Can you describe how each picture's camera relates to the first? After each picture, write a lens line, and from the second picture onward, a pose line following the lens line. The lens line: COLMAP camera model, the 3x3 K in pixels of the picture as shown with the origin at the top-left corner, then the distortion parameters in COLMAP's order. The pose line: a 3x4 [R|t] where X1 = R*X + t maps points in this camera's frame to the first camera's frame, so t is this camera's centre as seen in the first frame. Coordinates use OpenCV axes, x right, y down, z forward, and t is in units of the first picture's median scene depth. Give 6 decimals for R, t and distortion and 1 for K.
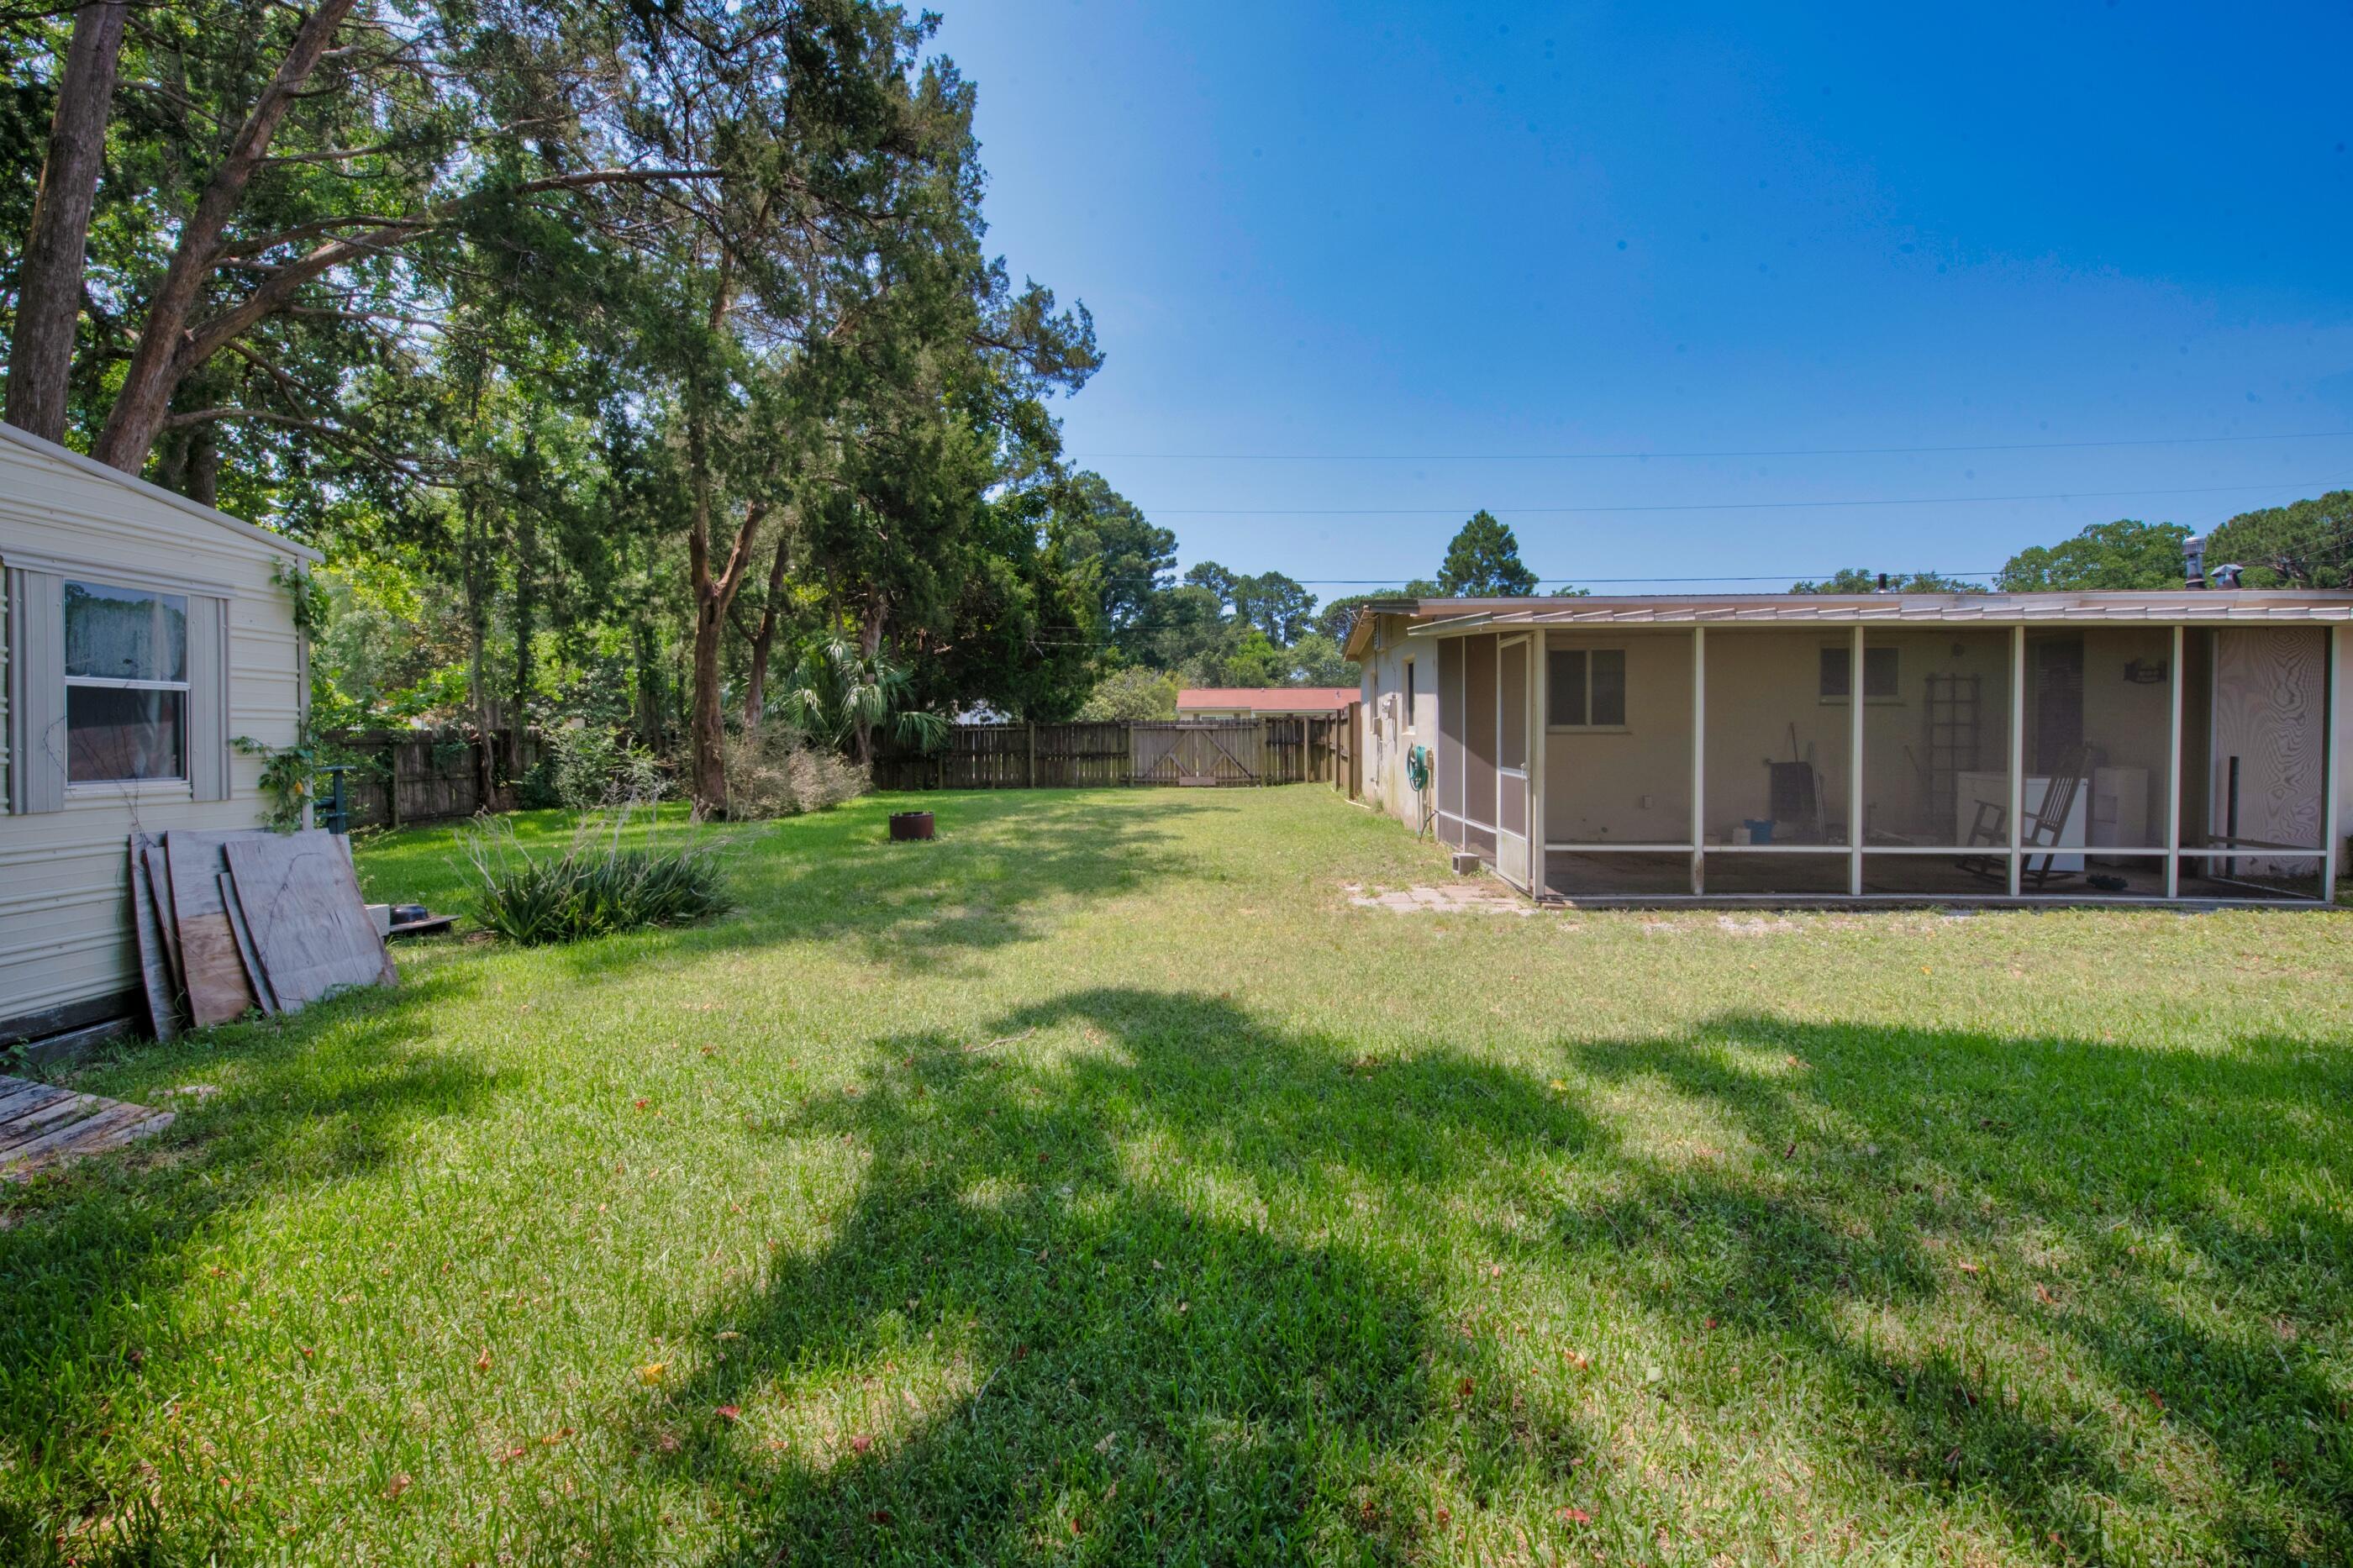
lens RADIAL K [[955.5, 0, 1161.4], [0, 955.5, 778.5], [0, 0, 1]] dist [-0.029328, -0.000764]
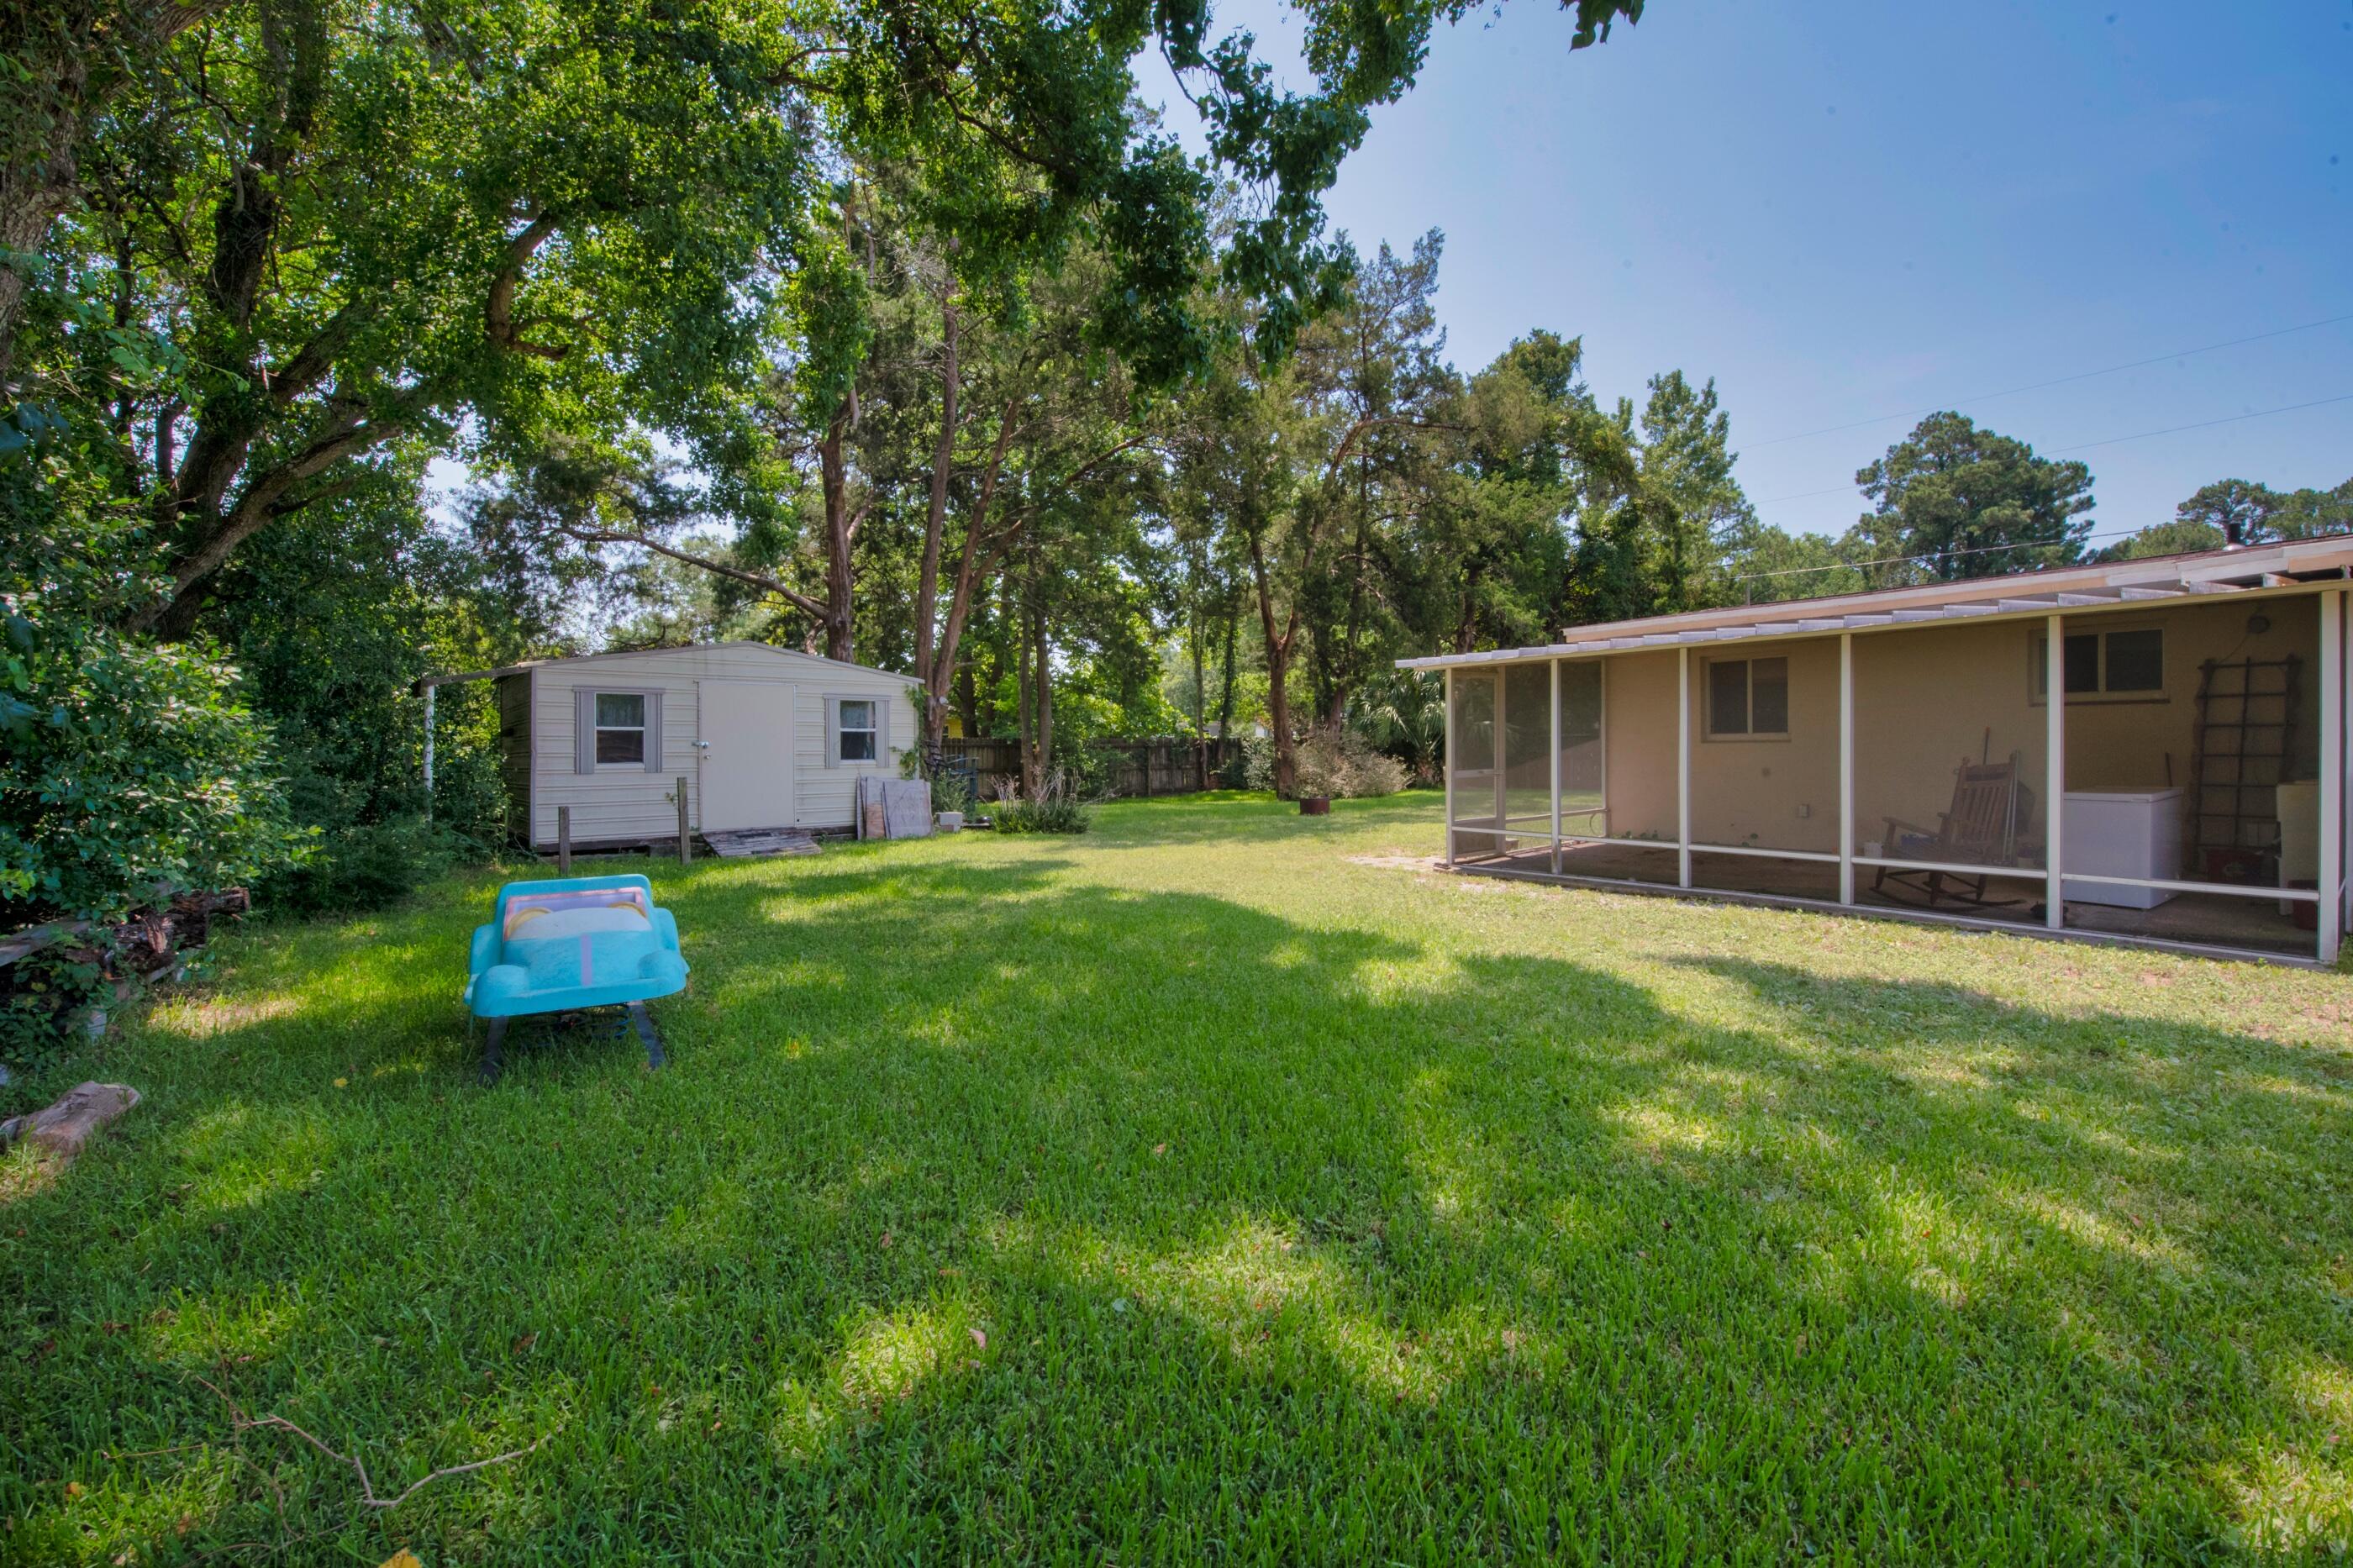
lens RADIAL K [[923.4, 0, 1186.2], [0, 923.4, 756.9], [0, 0, 1]] dist [-0.001482, -0.000553]
pose [[0.679952, 0.009530, -0.733194, 0.819533], [-0.025235, 0.999627, -0.010409, -0.002418], [0.732822, 0.025580, 0.679939, -0.140730]]
